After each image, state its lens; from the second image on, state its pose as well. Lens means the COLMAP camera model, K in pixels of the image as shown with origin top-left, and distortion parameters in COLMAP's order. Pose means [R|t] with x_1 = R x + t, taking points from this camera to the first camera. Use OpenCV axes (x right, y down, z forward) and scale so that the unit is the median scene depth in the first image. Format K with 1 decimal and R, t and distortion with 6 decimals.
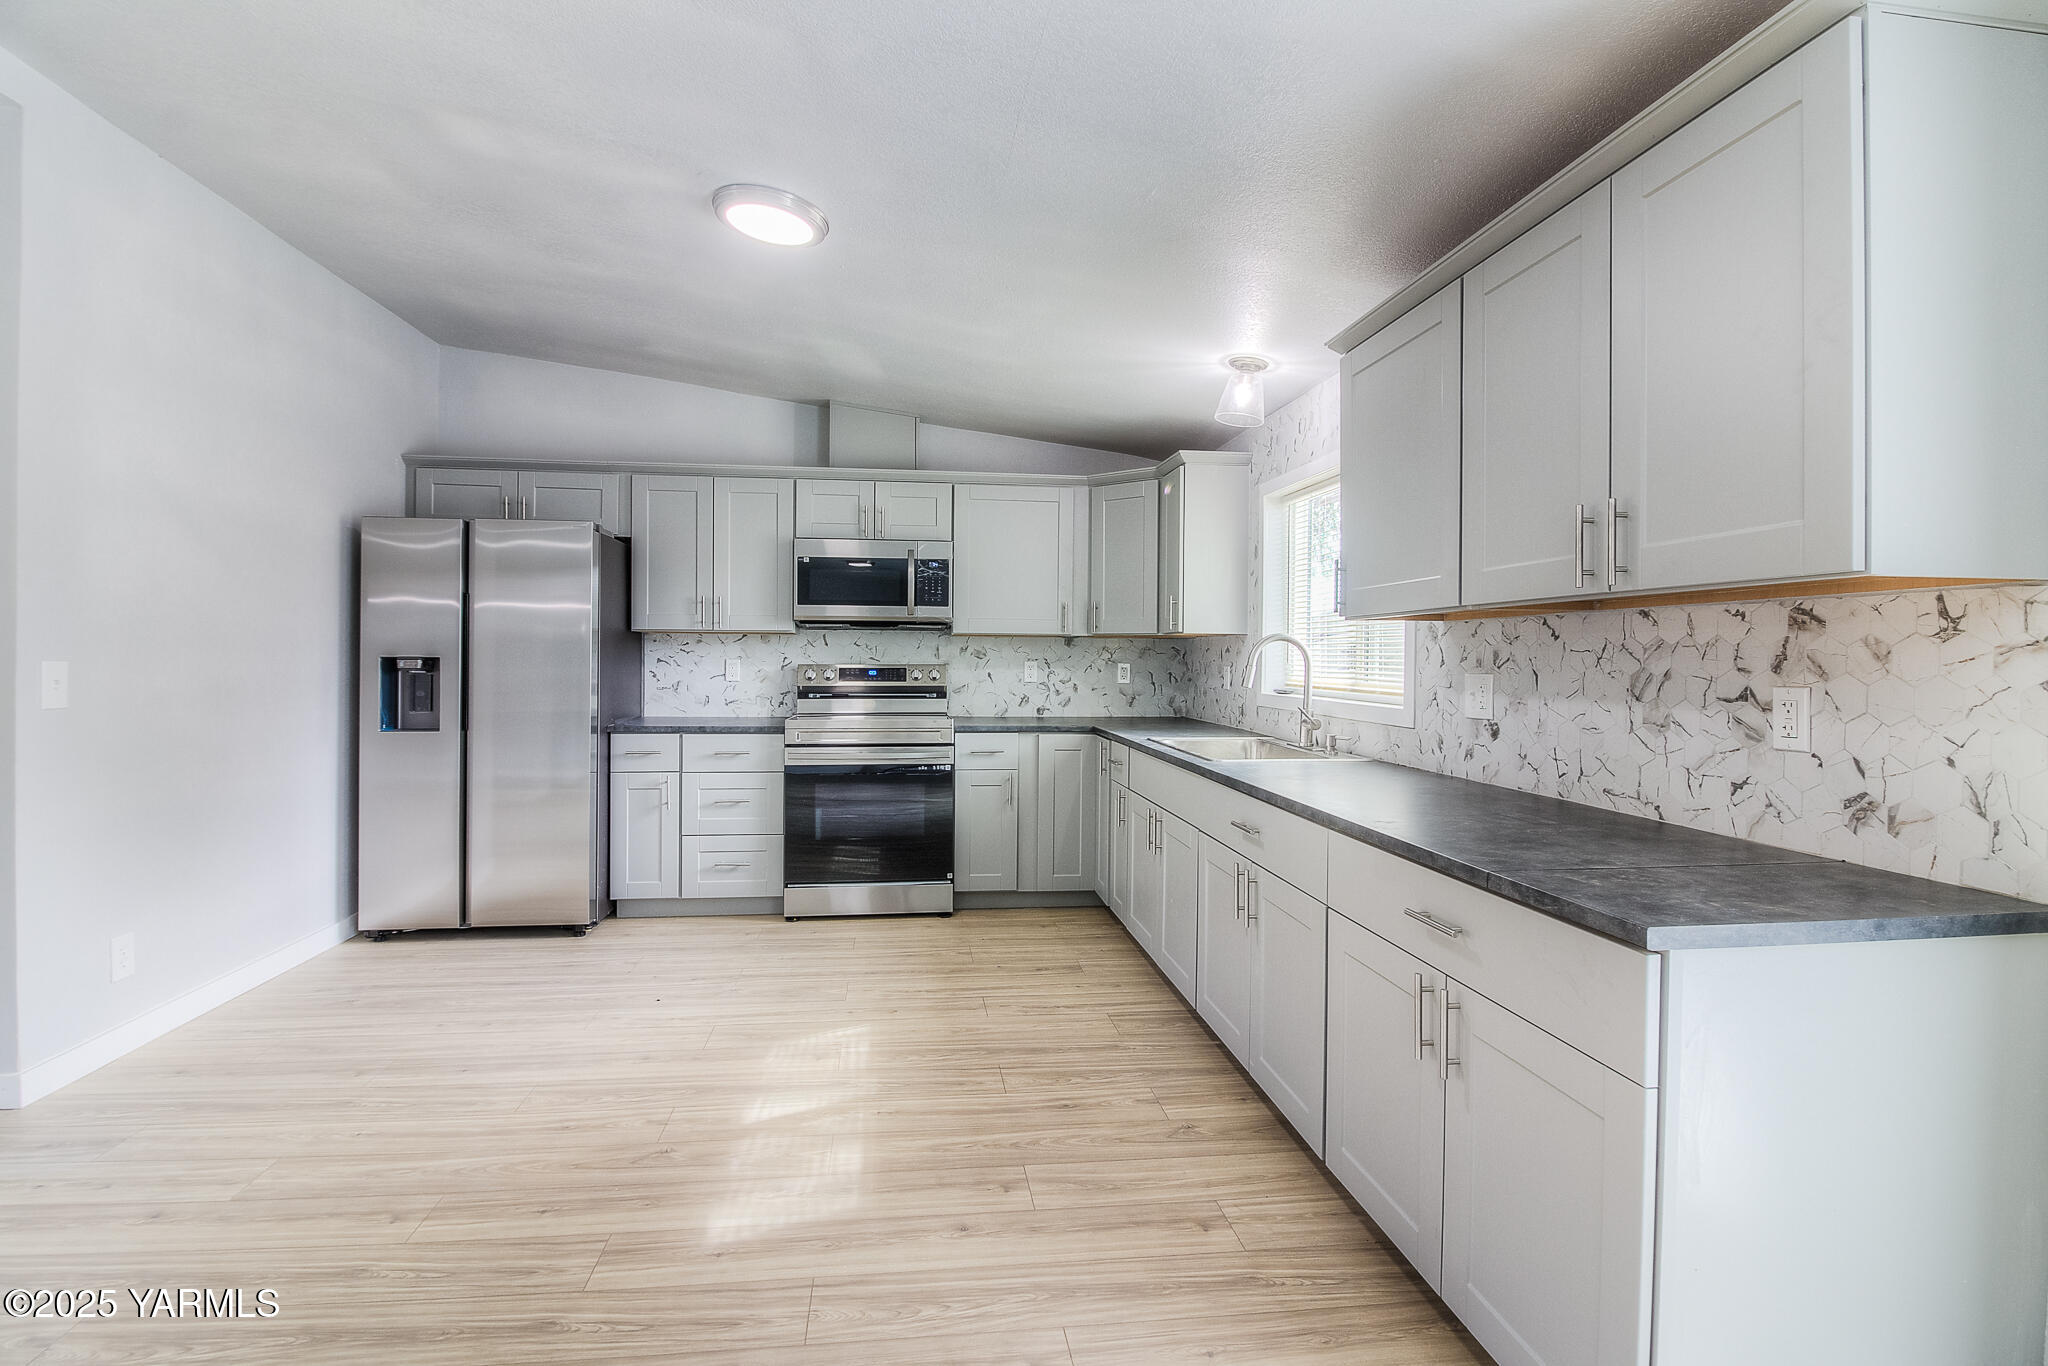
lens RADIAL K [[981.5, 0, 1002.3], [0, 981.5, 676.5], [0, 0, 1]] dist [-0.016118, -0.004350]
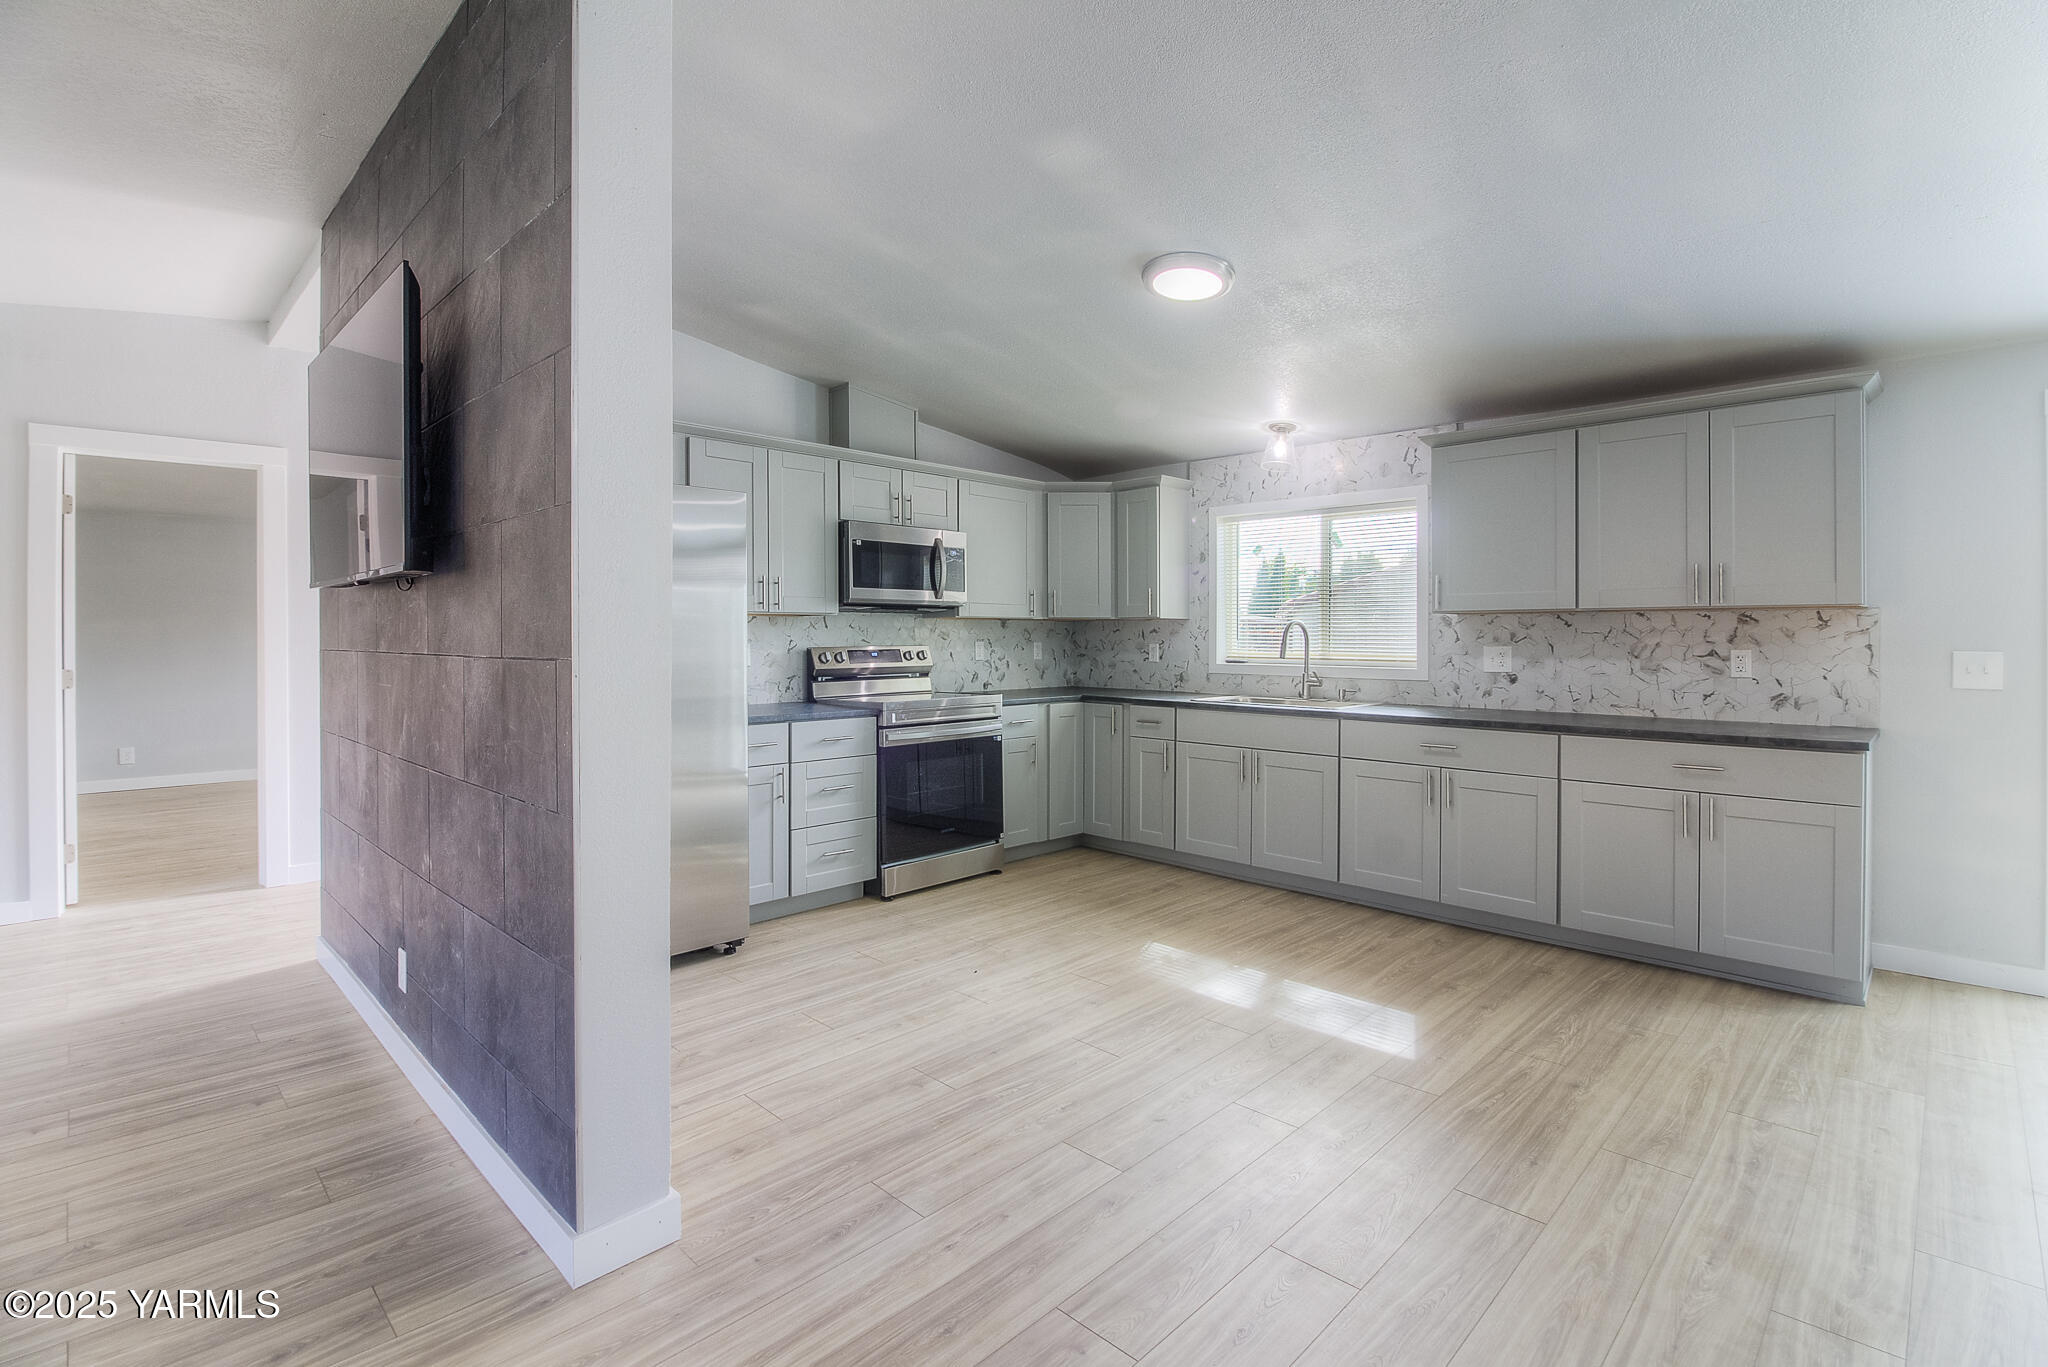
lens RADIAL K [[981.5, 0, 1036.8], [0, 981.5, 647.5], [0, 0, 1]] dist [-0.016118, -0.004350]
pose [[0.770783, -0.014342, 0.636936, -1.111459], [0.017957, 0.999838, 0.000783, -0.014568], [-0.636845, 0.010834, 0.770916, 0.178423]]
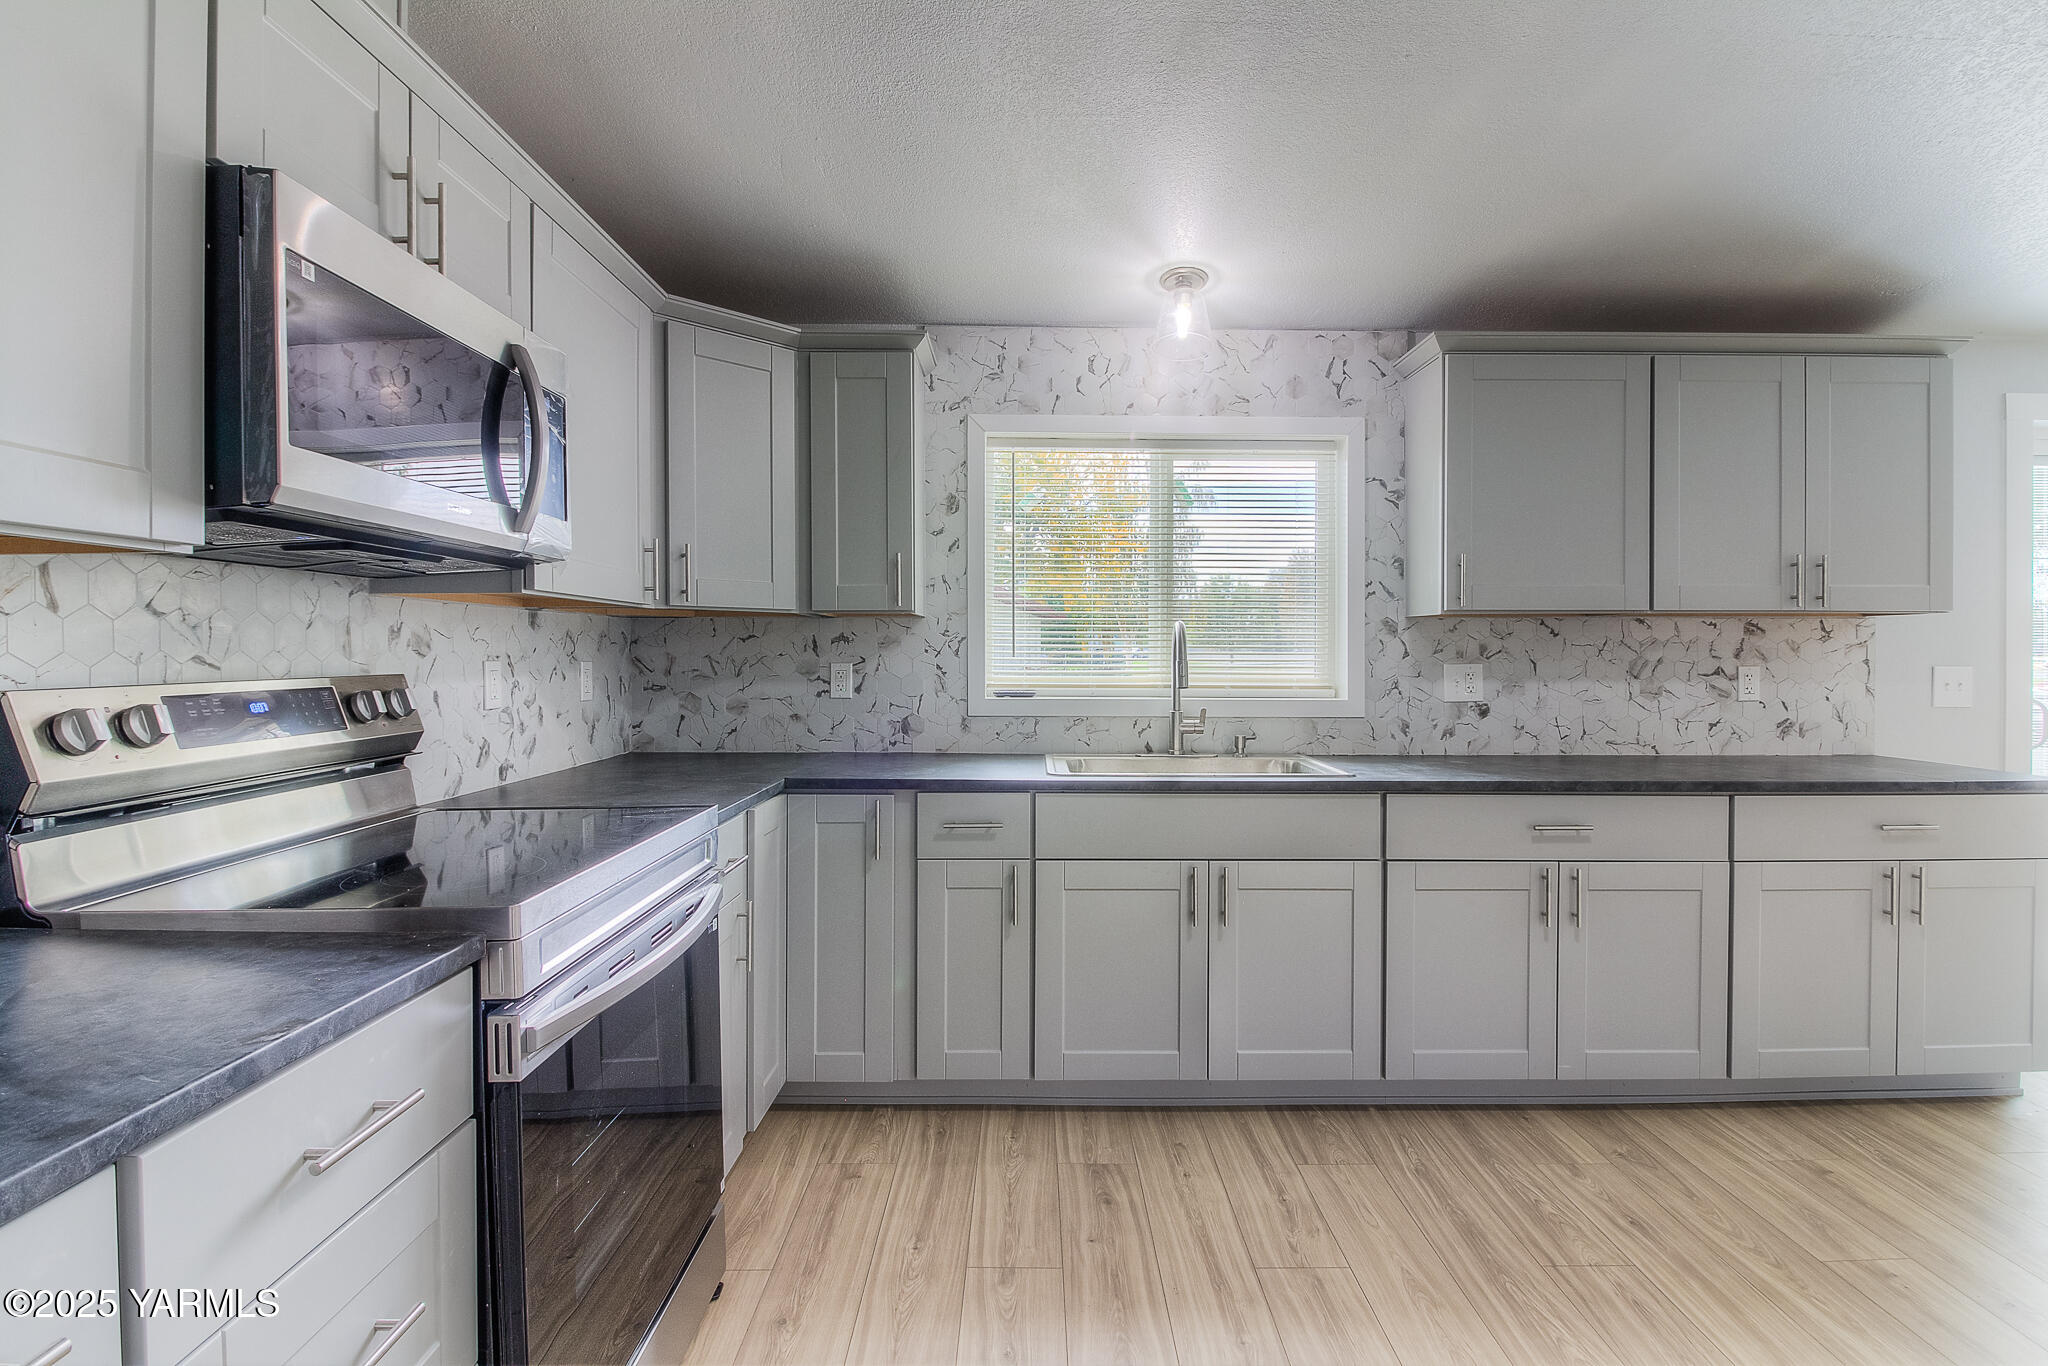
lens RADIAL K [[1018.4, 0, 1069.1], [0, 1018.4, 658.4], [0, 0, 1]] dist [-0.010169, -0.003843]
pose [[0.087206, -0.013710, 0.996096, -0.704579], [0.019214, 0.999742, 0.012078, -0.030196], [-0.996005, 0.018086, 0.087447, 1.243902]]
